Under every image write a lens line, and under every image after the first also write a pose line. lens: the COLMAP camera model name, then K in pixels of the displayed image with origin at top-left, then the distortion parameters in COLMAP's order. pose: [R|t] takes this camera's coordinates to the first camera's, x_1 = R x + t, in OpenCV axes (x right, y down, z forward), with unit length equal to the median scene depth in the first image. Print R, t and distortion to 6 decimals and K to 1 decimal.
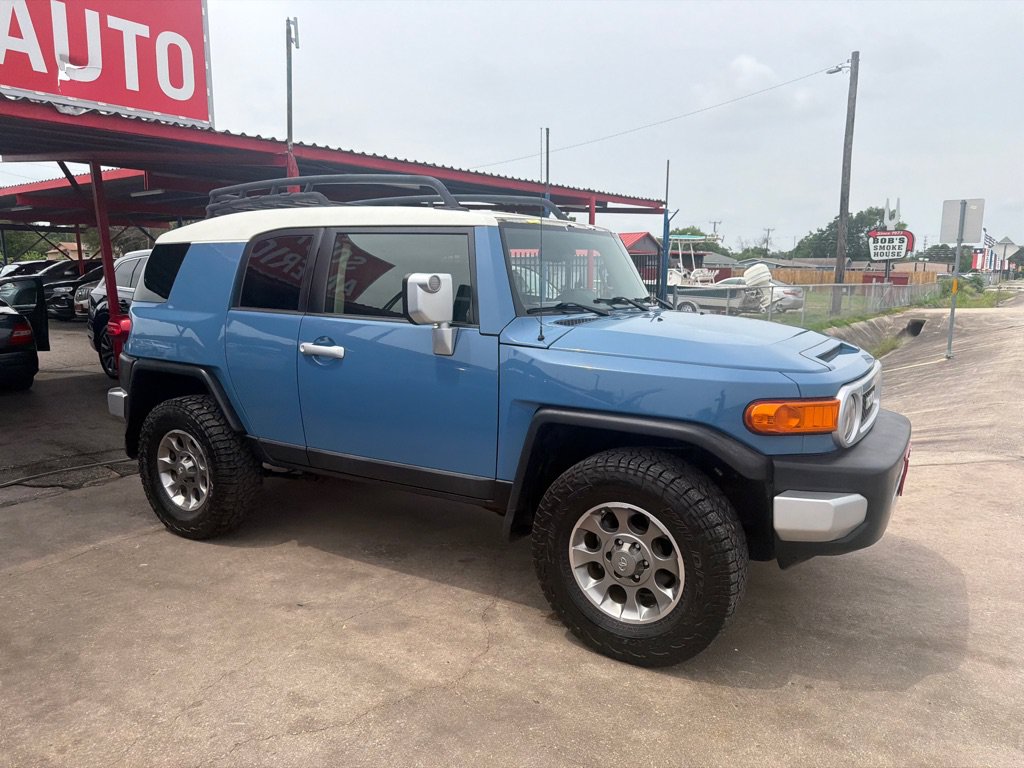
lens RADIAL K [[723.8, 0, 511.6], [0, 723.8, 386.9], [0, 0, 1]] dist [0.019560, -0.026057]
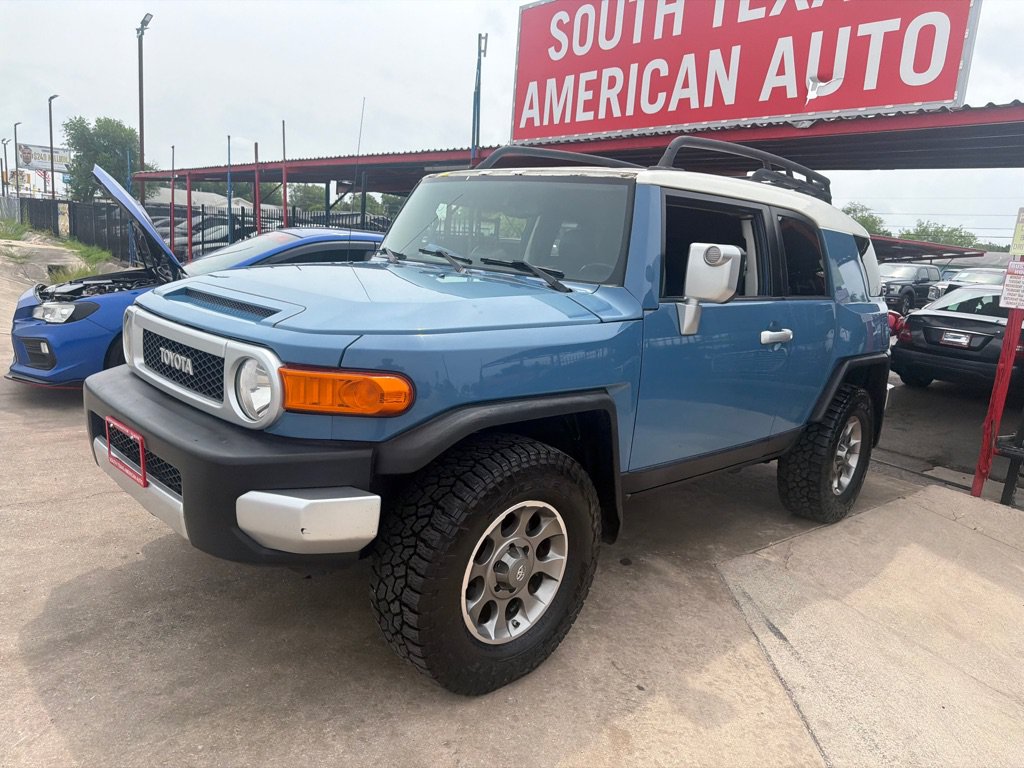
lens RADIAL K [[723.8, 0, 519.9], [0, 723.8, 386.8], [0, 0, 1]] dist [0.019560, -0.026057]
pose [[-0.221361, 0.160200, -0.961943, 0.998104], [-0.234013, 0.948867, 0.211873, -0.175519], [0.946698, 0.272008, -0.172554, 1.284345]]
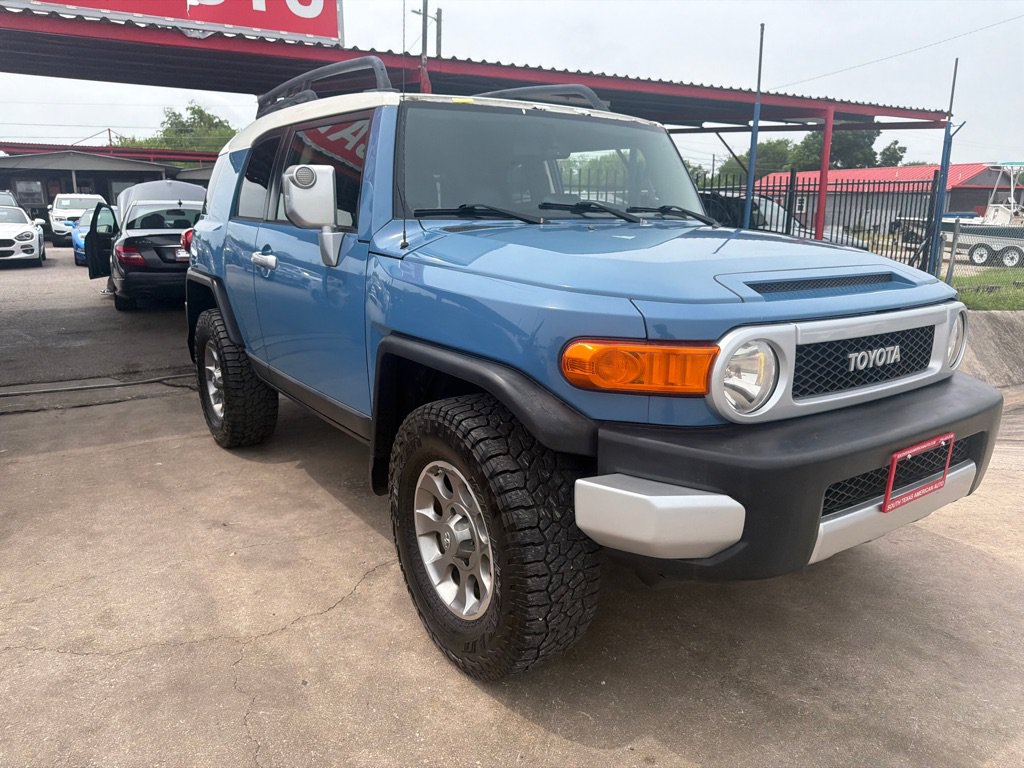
lens RADIAL K [[723.8, 0, 511.9], [0, 723.8, 390.7], [0, 0, 1]] dist [0.019560, -0.026057]
pose [[0.919600, 0.096879, -0.380724, 0.386652], [-0.065265, 0.993324, 0.095120, 0.005688], [0.387398, -0.062625, 0.919783, 0.252186]]
